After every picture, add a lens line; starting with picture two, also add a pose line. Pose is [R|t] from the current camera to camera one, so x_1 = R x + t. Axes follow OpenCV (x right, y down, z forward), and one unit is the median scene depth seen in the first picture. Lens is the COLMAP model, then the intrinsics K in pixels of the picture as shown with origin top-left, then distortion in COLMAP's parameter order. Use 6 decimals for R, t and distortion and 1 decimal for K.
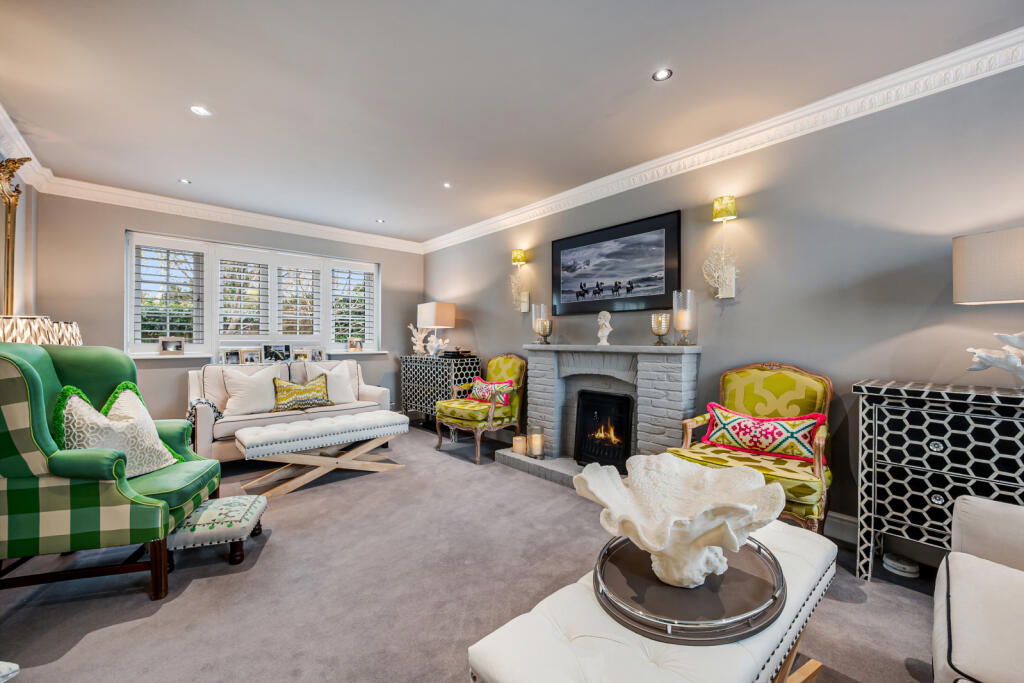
lens RADIAL K [[406.2, 0, 512.0], [0, 406.2, 341.5], [0, 0, 1]] dist [-0.012681, 0.000107]
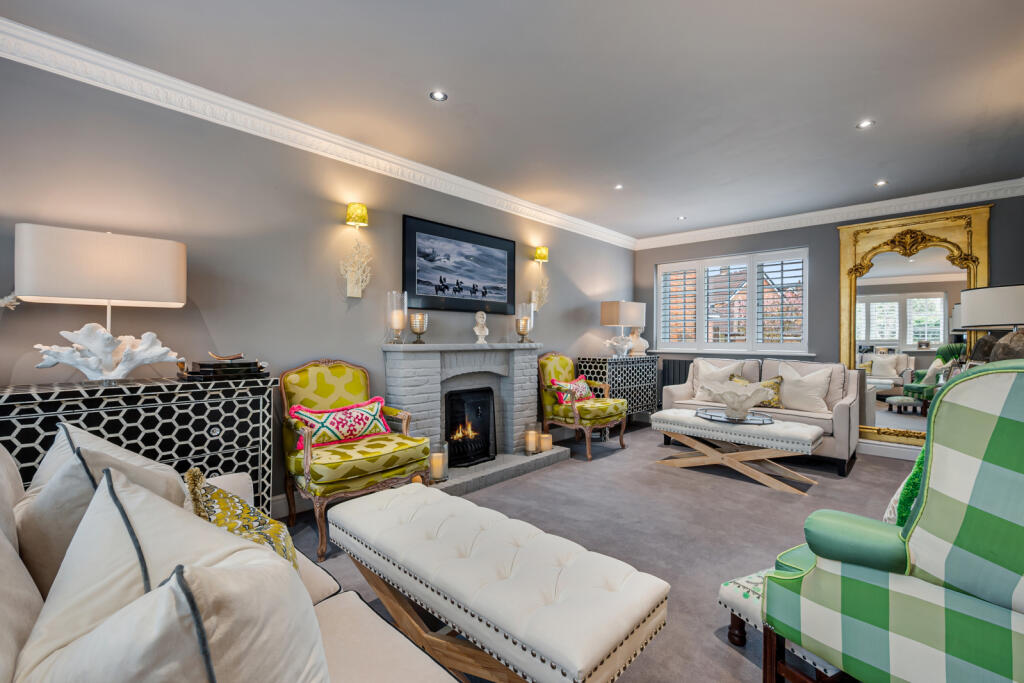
lens RADIAL K [[410.8, 0, 512.0], [0, 410.8, 341.5], [0, 0, 1]] dist [-0.000836, -0.000126]
pose [[-0.059020, -0.006724, 0.998234, -0.777344], [0.001771, 0.999975, 0.006841, -0.002532], [-0.998255, 0.002172, -0.059006, 0.897663]]
